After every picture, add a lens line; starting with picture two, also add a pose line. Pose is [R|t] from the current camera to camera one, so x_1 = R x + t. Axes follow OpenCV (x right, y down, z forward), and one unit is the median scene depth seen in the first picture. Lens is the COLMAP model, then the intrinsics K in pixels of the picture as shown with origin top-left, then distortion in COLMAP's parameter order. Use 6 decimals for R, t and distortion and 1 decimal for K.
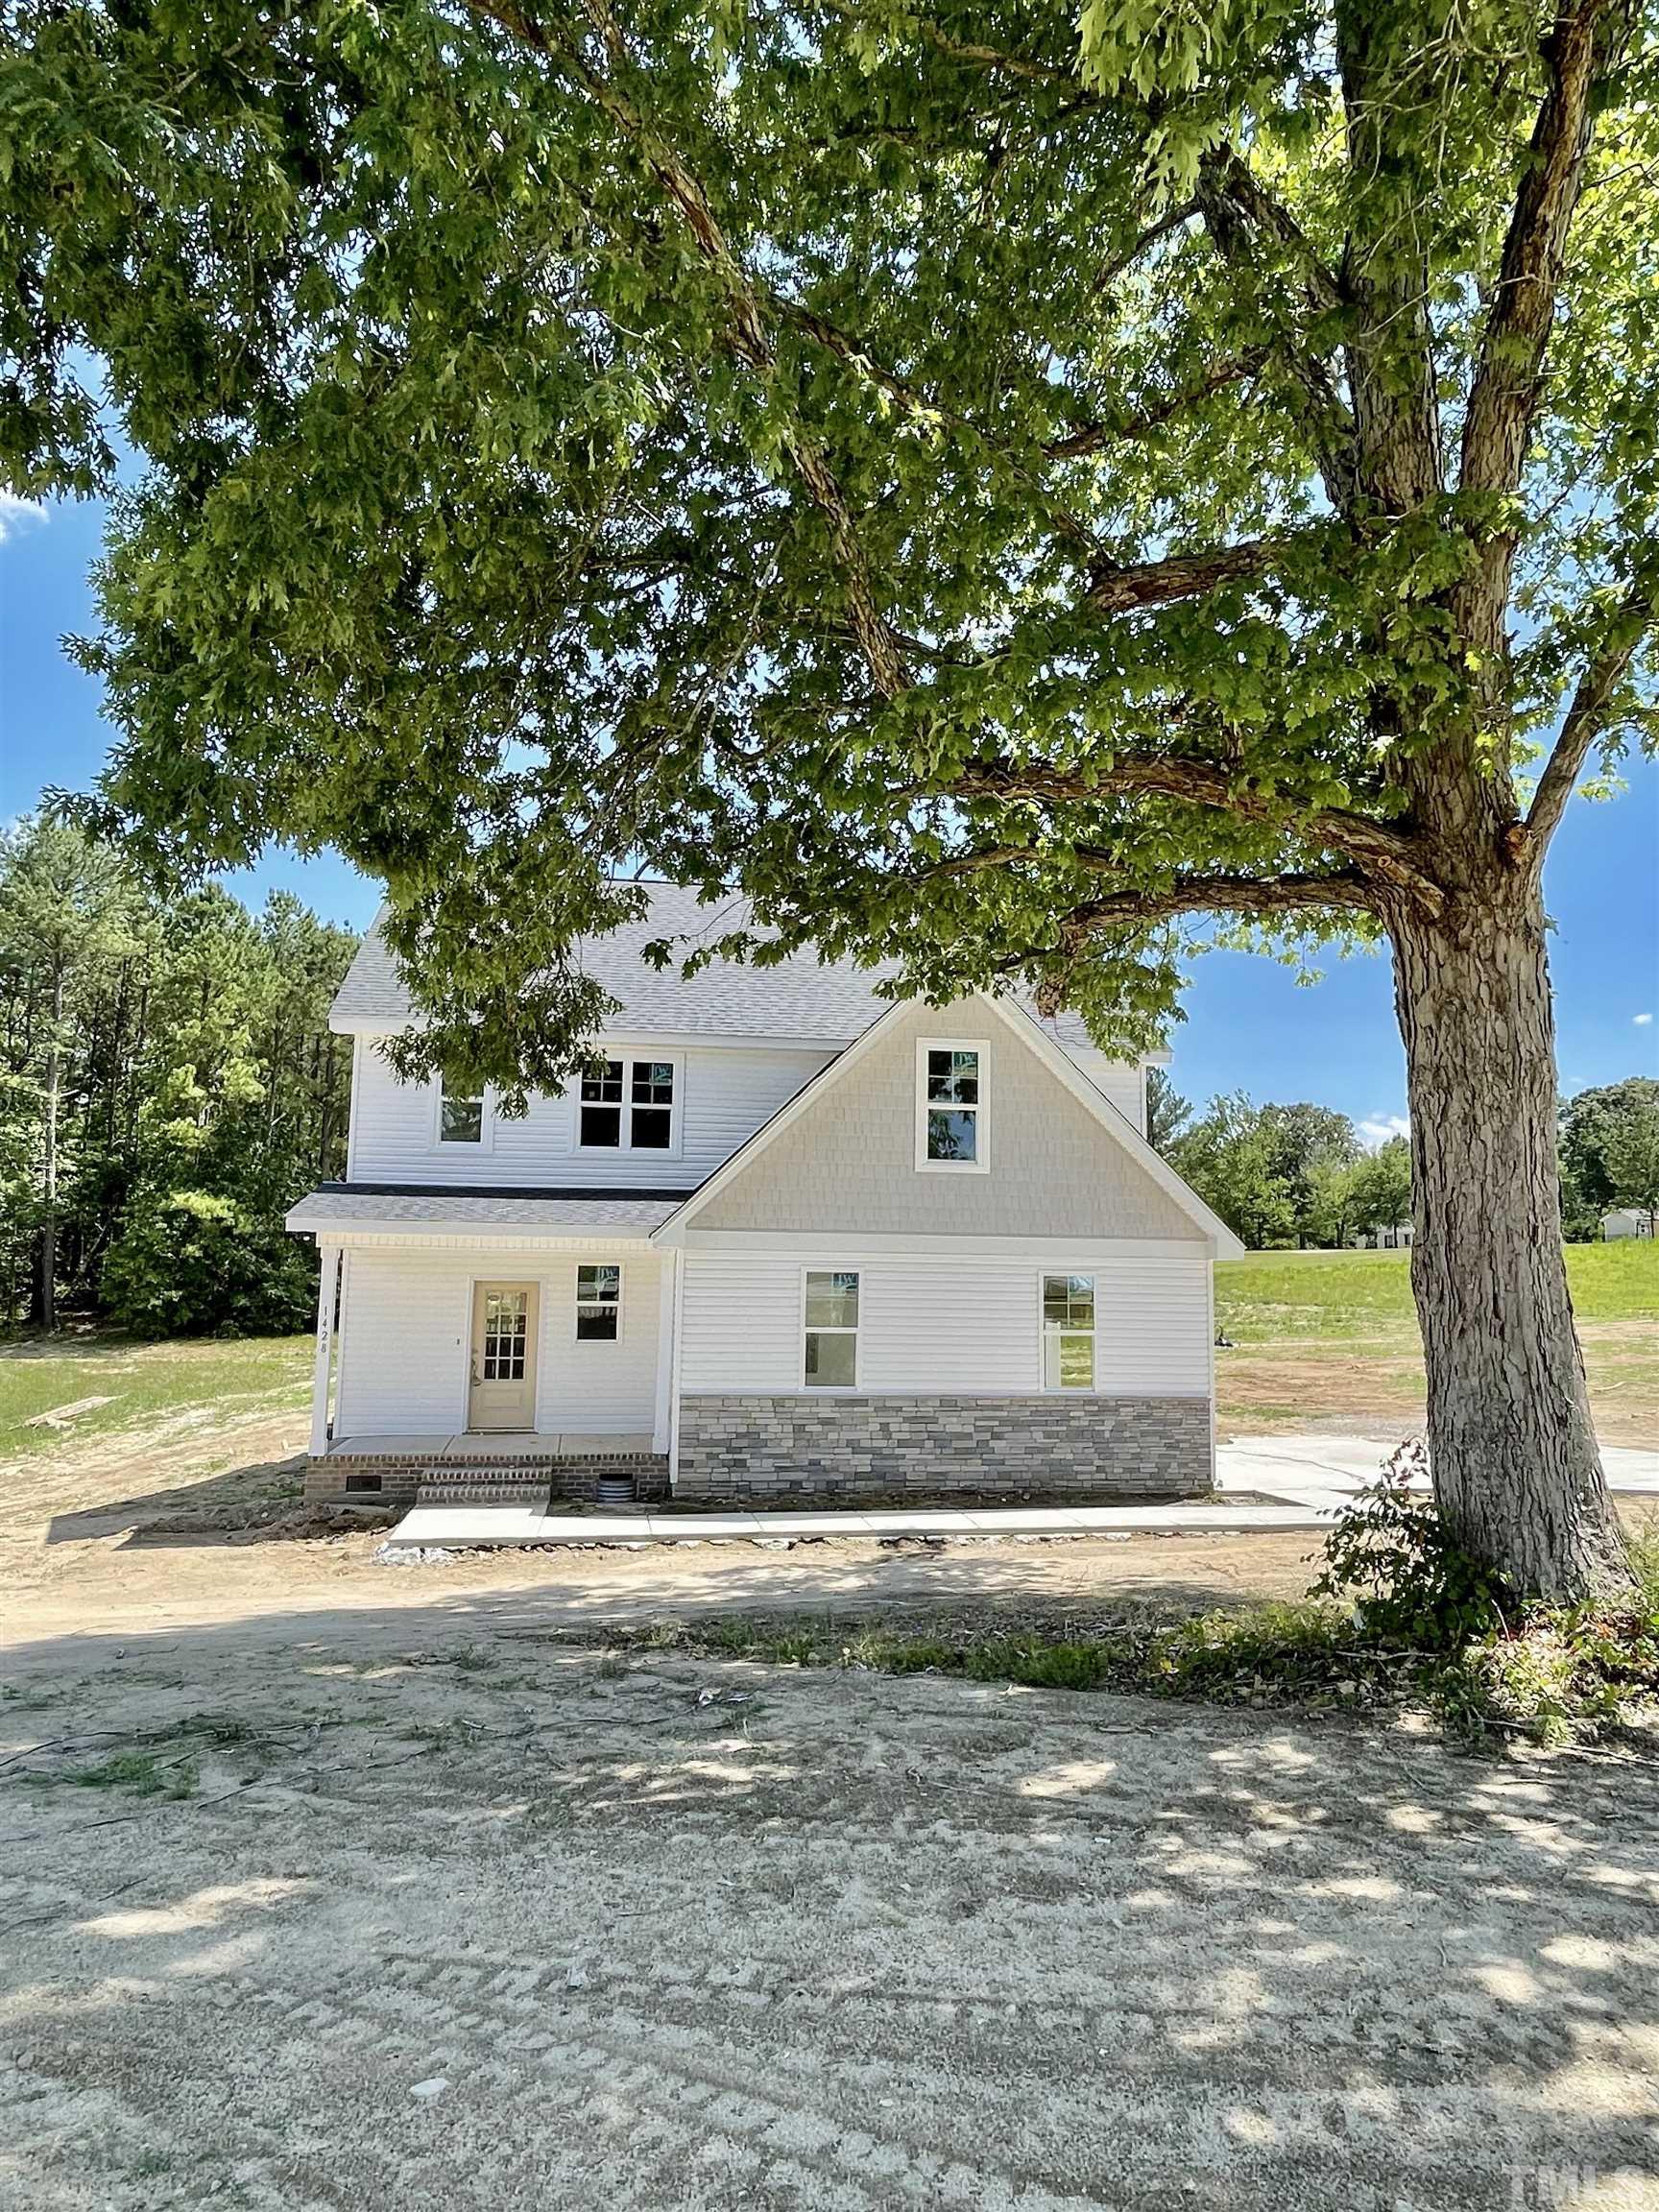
lens RADIAL K [[1383.1, 0, 829.4], [0, 1383.1, 1112.3], [0, 0, 1]] dist [0.044852, 0.000432]
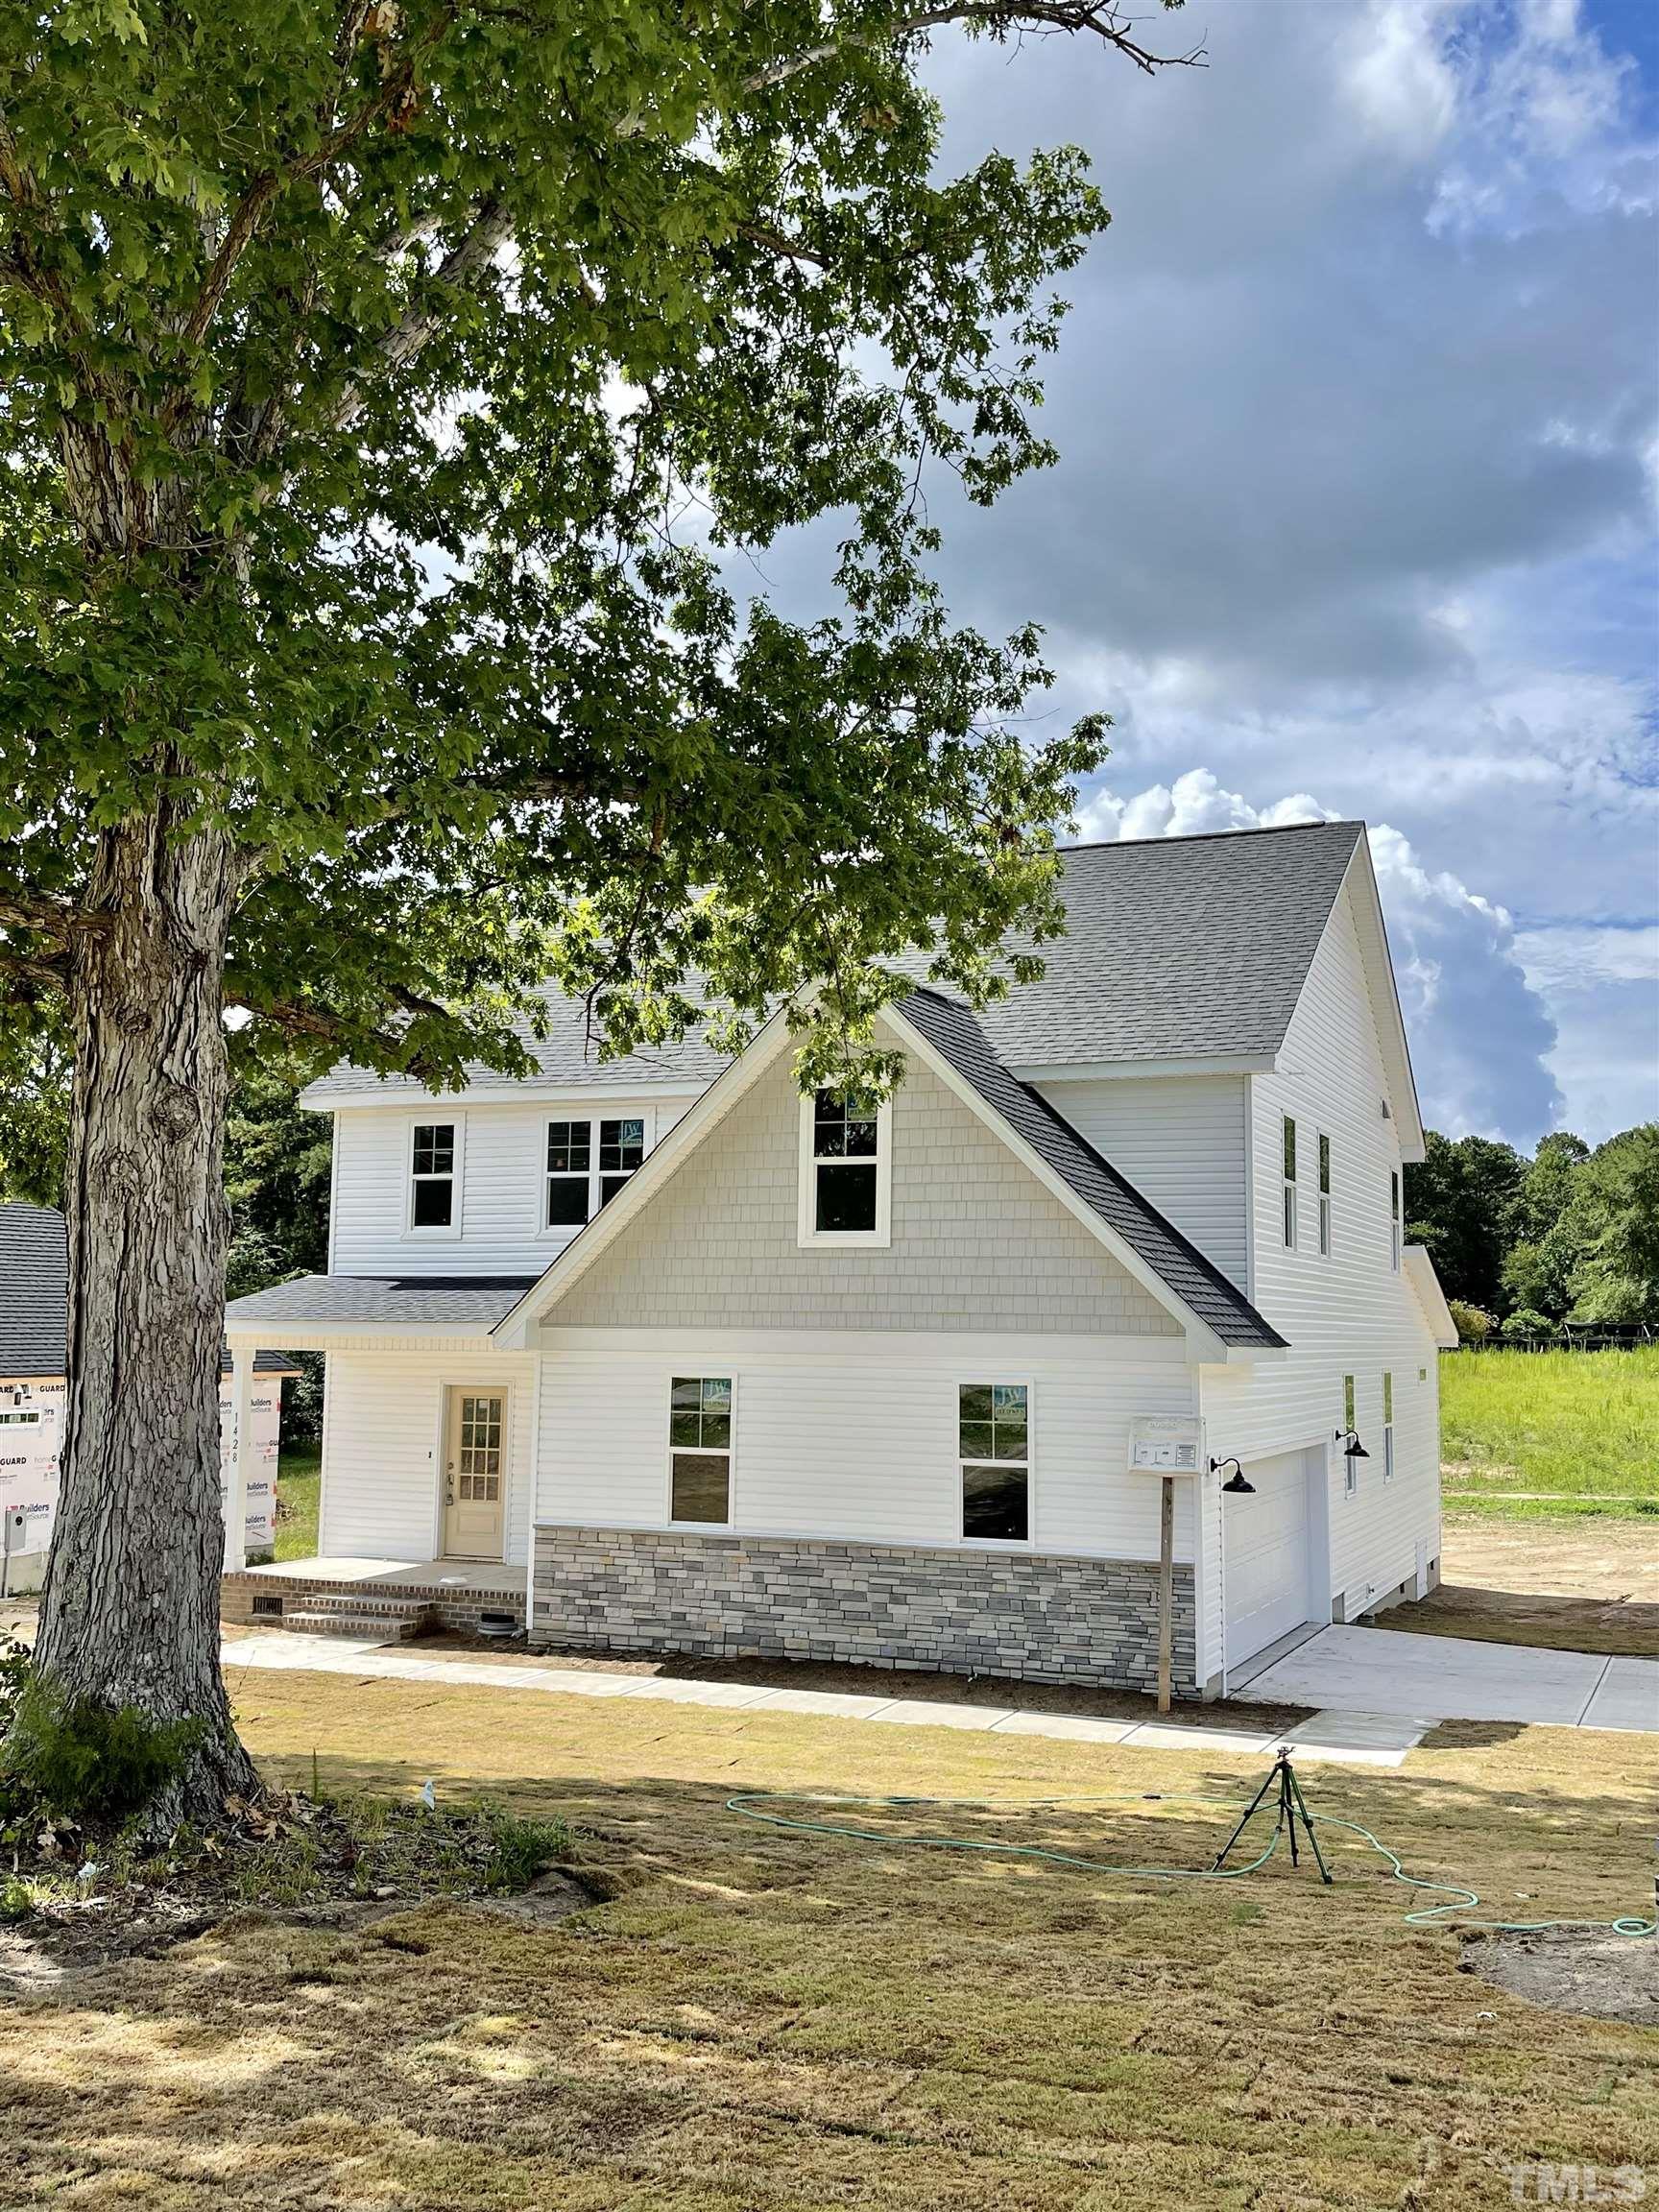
lens RADIAL K [[2031.0, 0, 834.8], [0, 2031.0, 1094.2], [0, 0, 1]] dist [0.034758, 0.000000]
pose [[0.837650, -0.070807, -0.541598, 0.711565], [0.065098, 0.997436, -0.029718, -0.007900], [0.542314, -0.010364, 0.840112, 0.062384]]
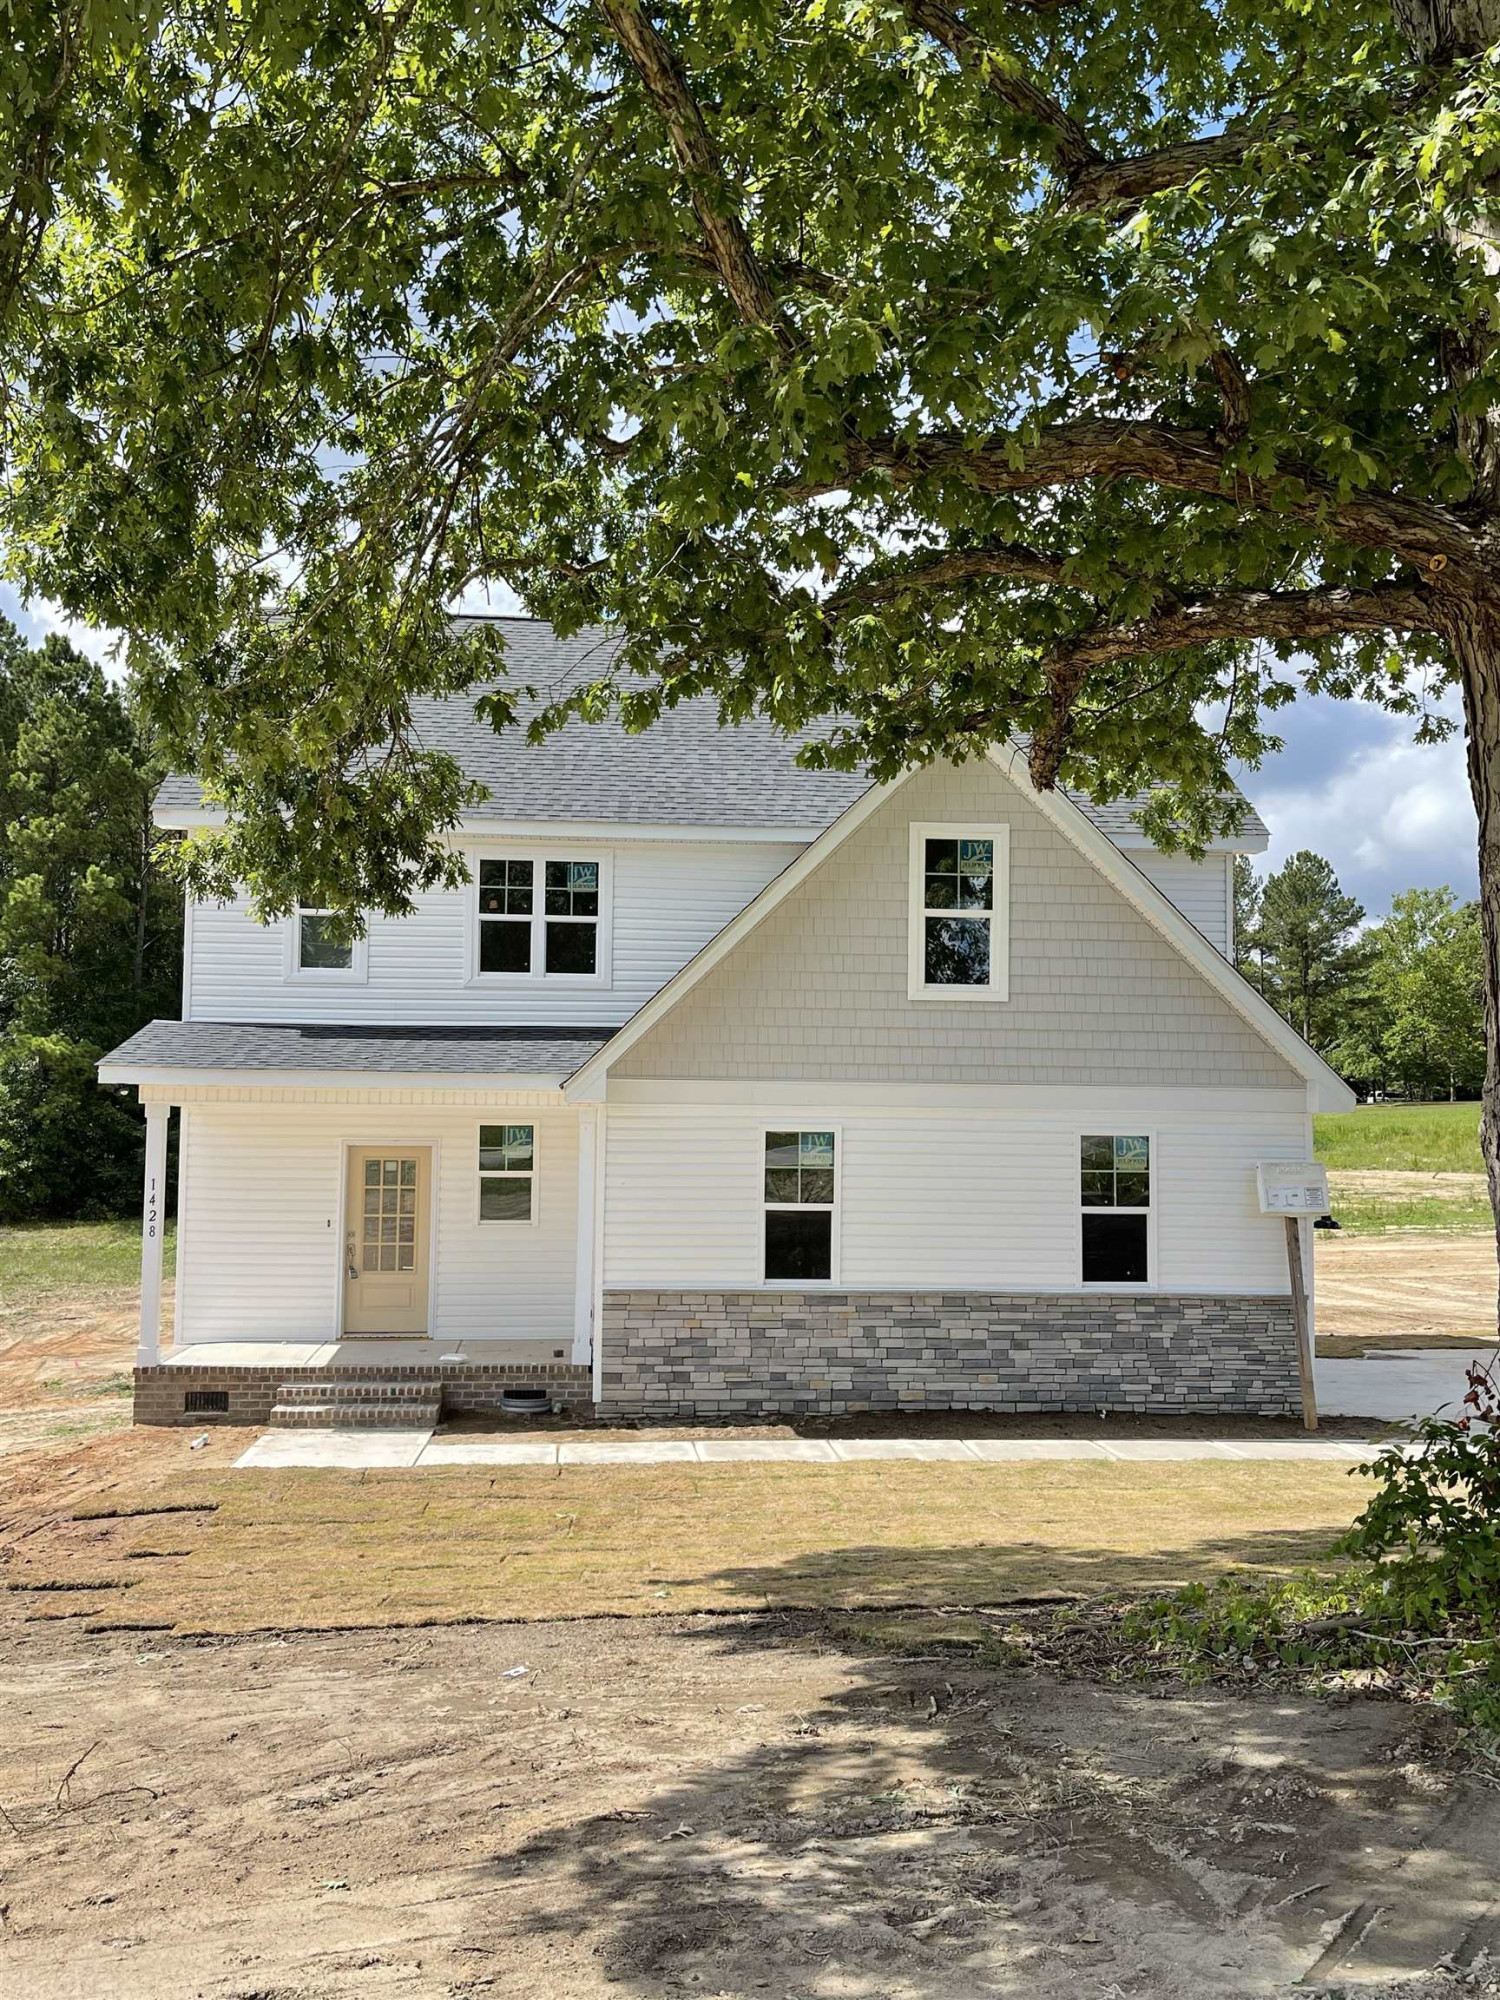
lens RADIAL K [[1803.2, 0, 738.1], [0, 1803.2, 1019.8], [0, 0, 1]] dist [0.056852, -0.022710]
pose [[0.996996, -0.010168, -0.076785, 0.045559], [0.014146, 0.998575, 0.051450, 0.001568], [0.076152, -0.052381, 0.995719, 0.006712]]
